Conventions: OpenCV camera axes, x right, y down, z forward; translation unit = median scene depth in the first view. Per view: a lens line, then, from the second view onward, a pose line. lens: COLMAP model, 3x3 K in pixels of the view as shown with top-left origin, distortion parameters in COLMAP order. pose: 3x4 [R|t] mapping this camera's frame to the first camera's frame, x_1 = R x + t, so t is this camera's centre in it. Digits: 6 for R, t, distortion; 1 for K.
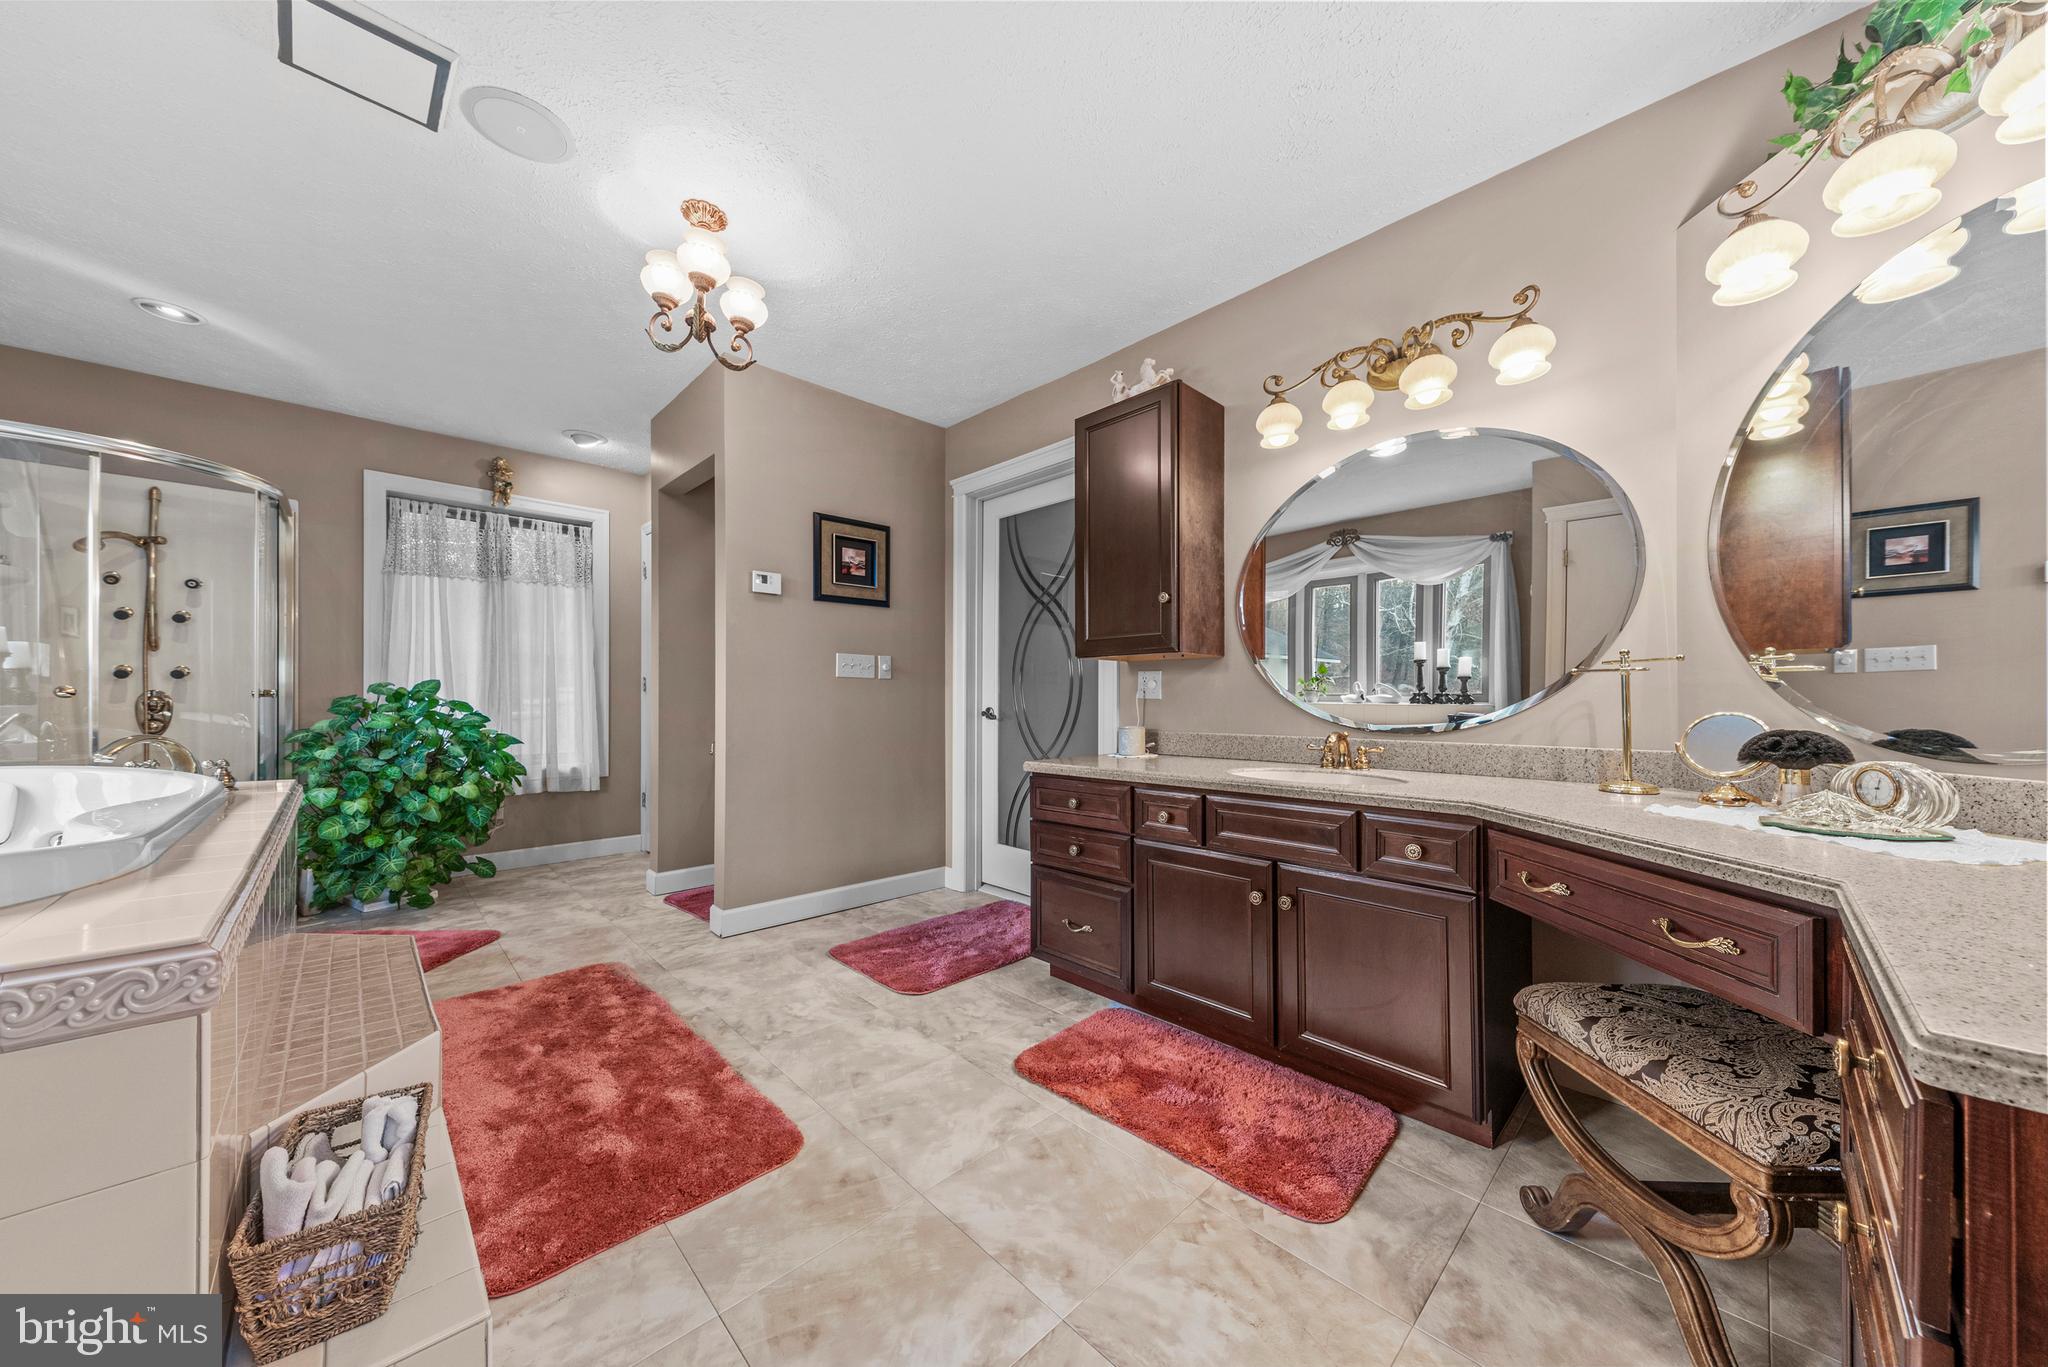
lens RADIAL K [[706.3, 0, 1029.3], [0, 706.3, 701.0], [0, 0, 1]] dist [0.008088, -0.002447]
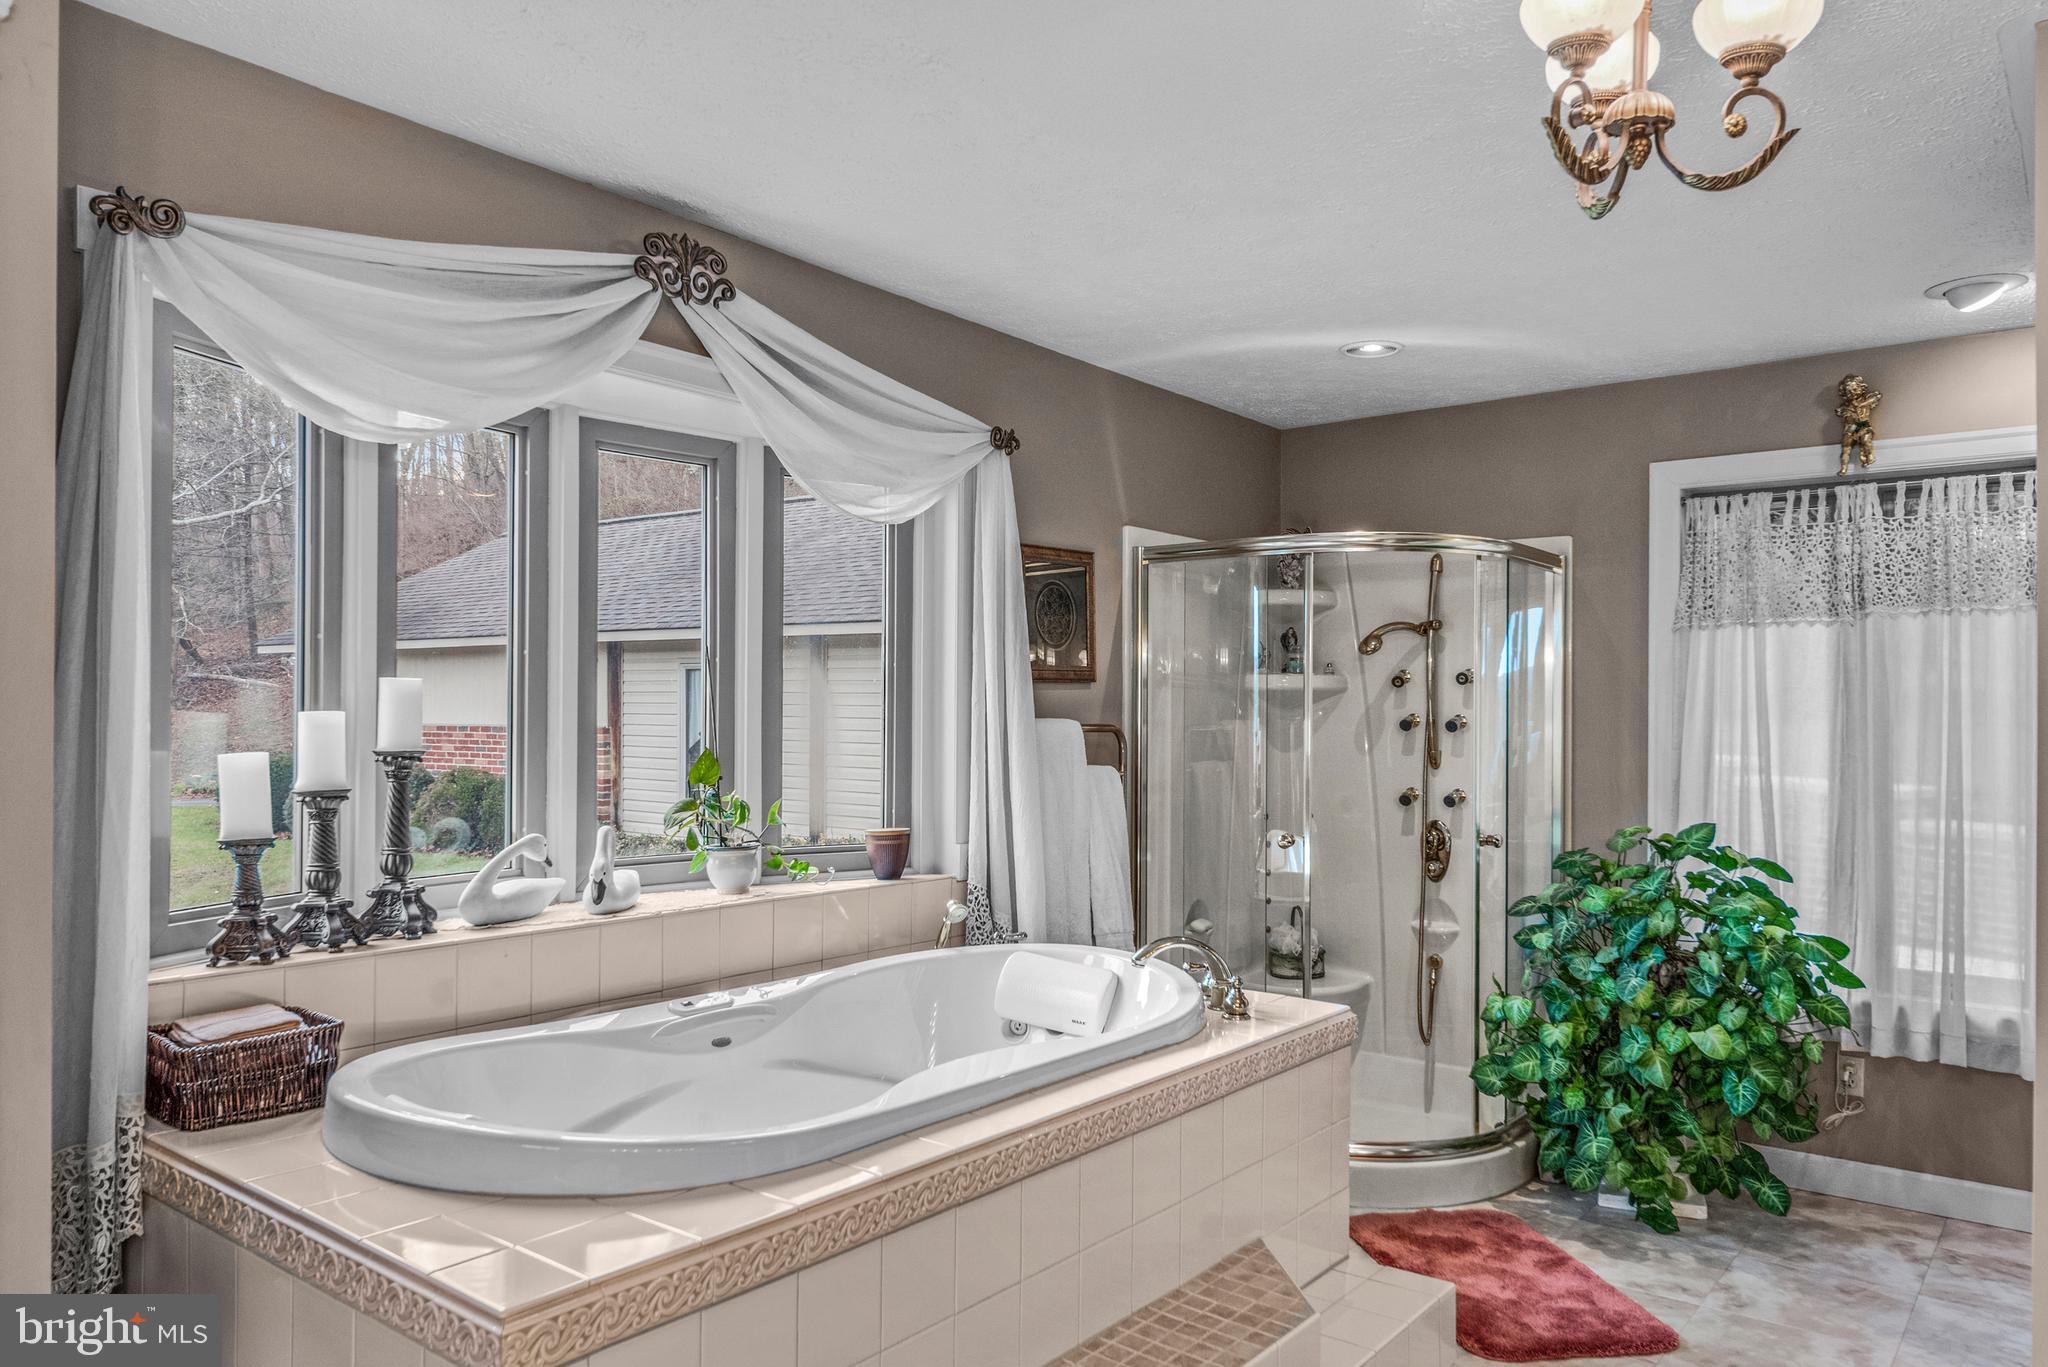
lens RADIAL K [[1412.8, 0, 1024.0], [0, 1412.8, 683.5], [0, 0, 1]] dist [0.000782, -0.026924]
pose [[0.105829, -0.016055, -0.994255, 0.219979], [-0.004560, 0.999851, -0.016631, -0.127782], [0.994374, 0.006294, 0.105740, 0.378811]]
